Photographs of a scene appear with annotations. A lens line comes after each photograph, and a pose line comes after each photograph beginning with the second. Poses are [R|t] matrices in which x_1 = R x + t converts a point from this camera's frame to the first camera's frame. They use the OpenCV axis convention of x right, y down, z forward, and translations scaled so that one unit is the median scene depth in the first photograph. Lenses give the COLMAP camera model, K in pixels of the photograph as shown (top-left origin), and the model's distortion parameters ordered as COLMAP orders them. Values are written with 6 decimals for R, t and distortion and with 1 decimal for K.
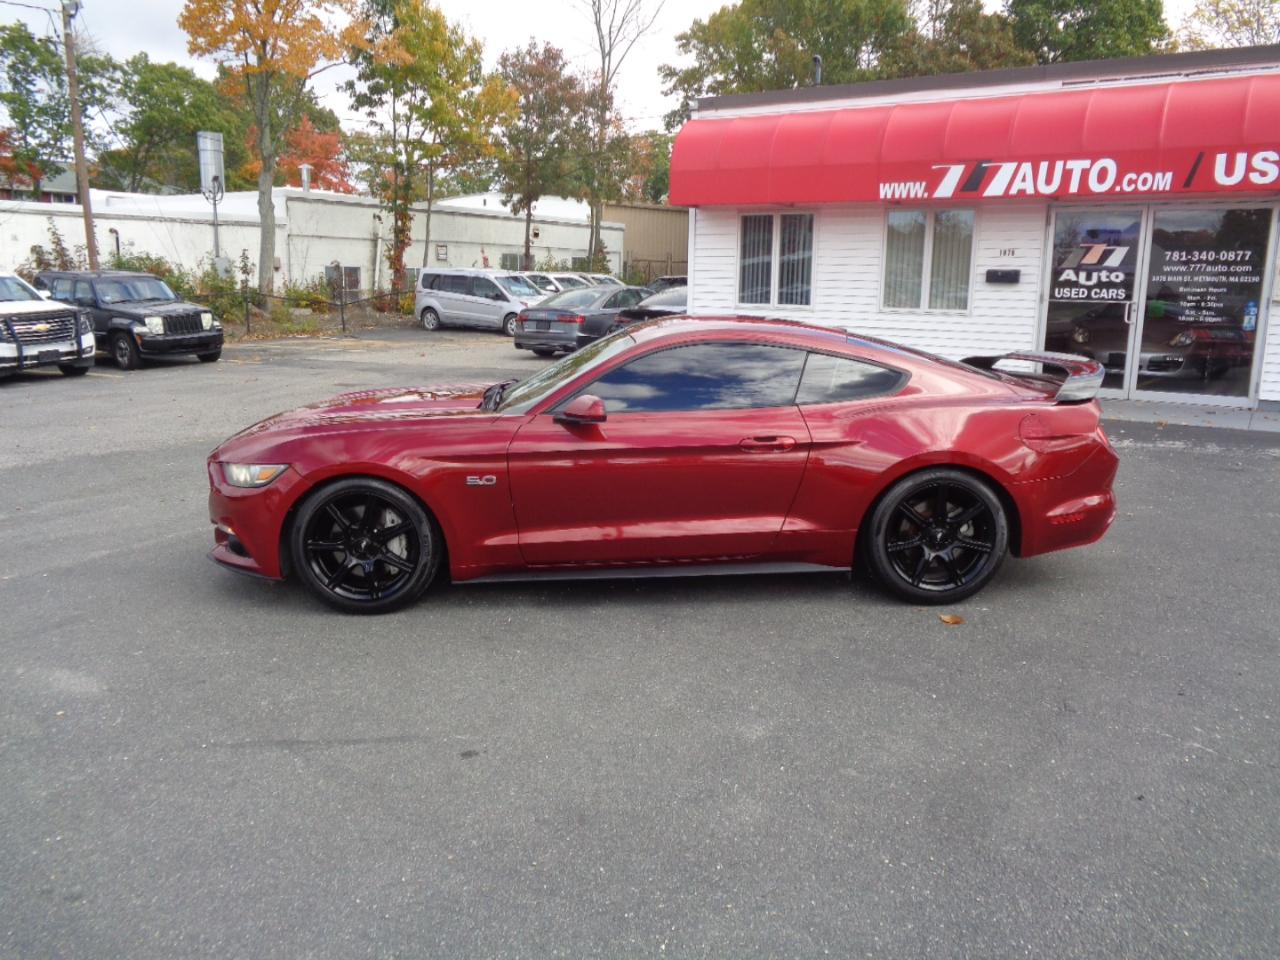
lens RADIAL K [[1003.6, 0, 640.0], [0, 1003.6, 480.0], [0, 0, 1]] dist [-0.003422, 0.003159]
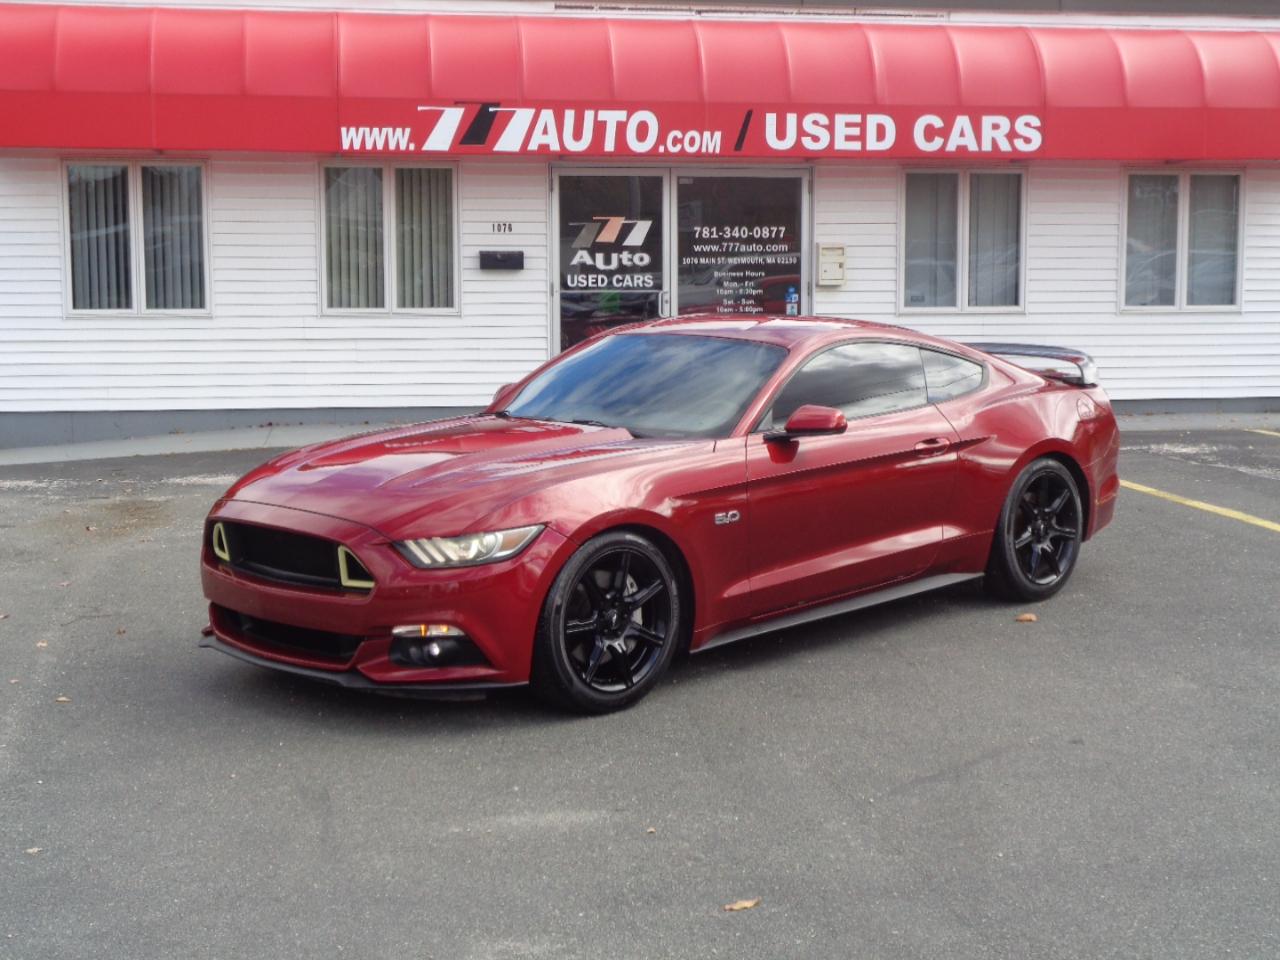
lens RADIAL K [[1864.2, 0, 640.0], [0, 1864.2, 480.0], [0, 0, 1]] dist [-0.004747, 0.077210]
pose [[0.732056, -0.092134, 0.674985, -0.521739], [0.145666, 0.989067, -0.022978, -0.002383], [-0.665489, 0.115143, 0.737473, -0.035239]]
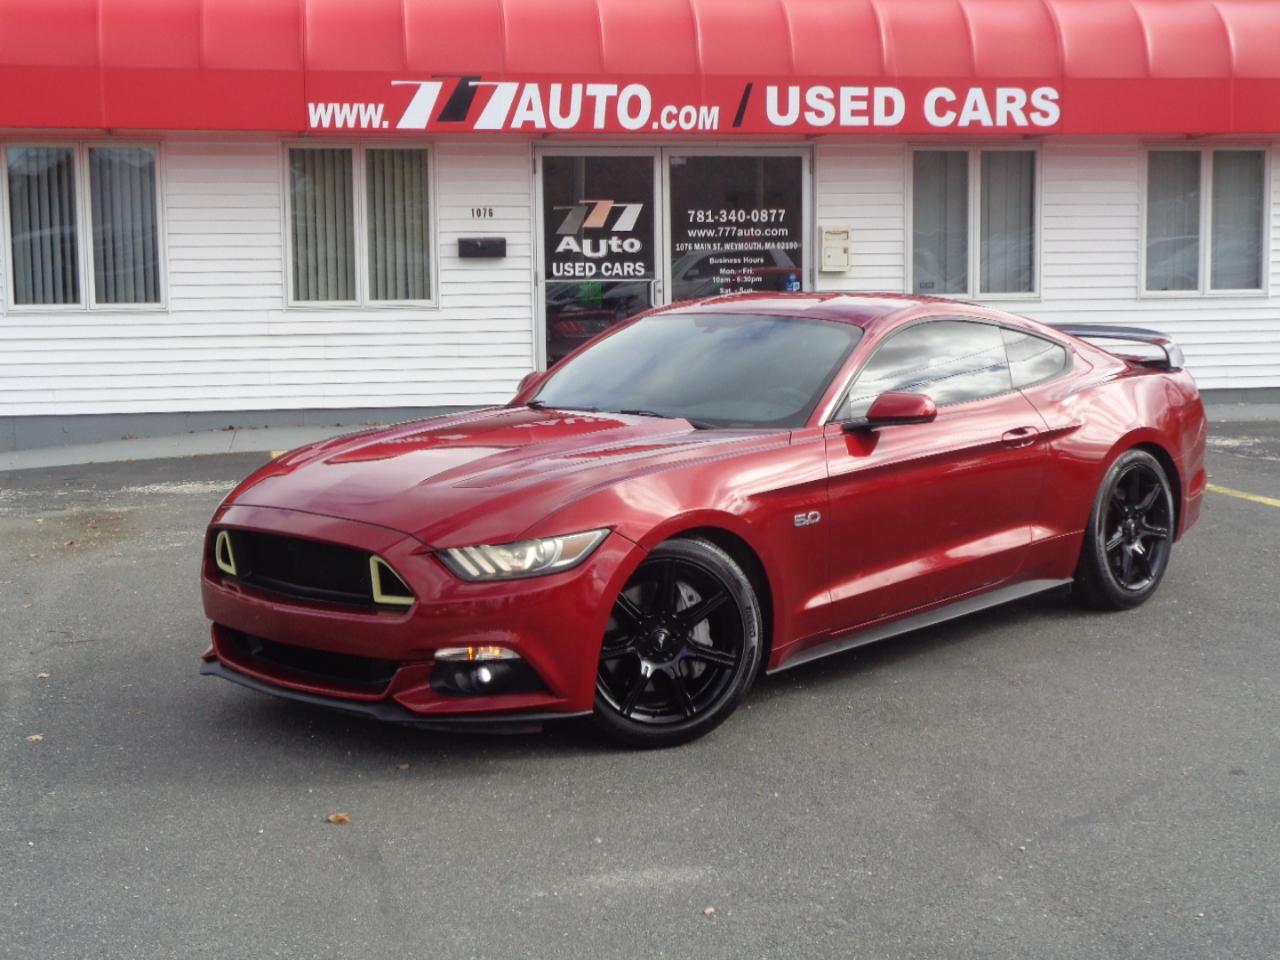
lens RADIAL K [[1916.0, 0, 640.0], [0, 1916.0, 480.0], [0, 0, 1]] dist [0.014928, 0.025070]
pose [[0.709973, -0.098577, 0.697295, -0.504256], [0.158844, 0.987054, -0.022192, -0.006654], [-0.686081, 0.126517, 0.716440, 0.040067]]
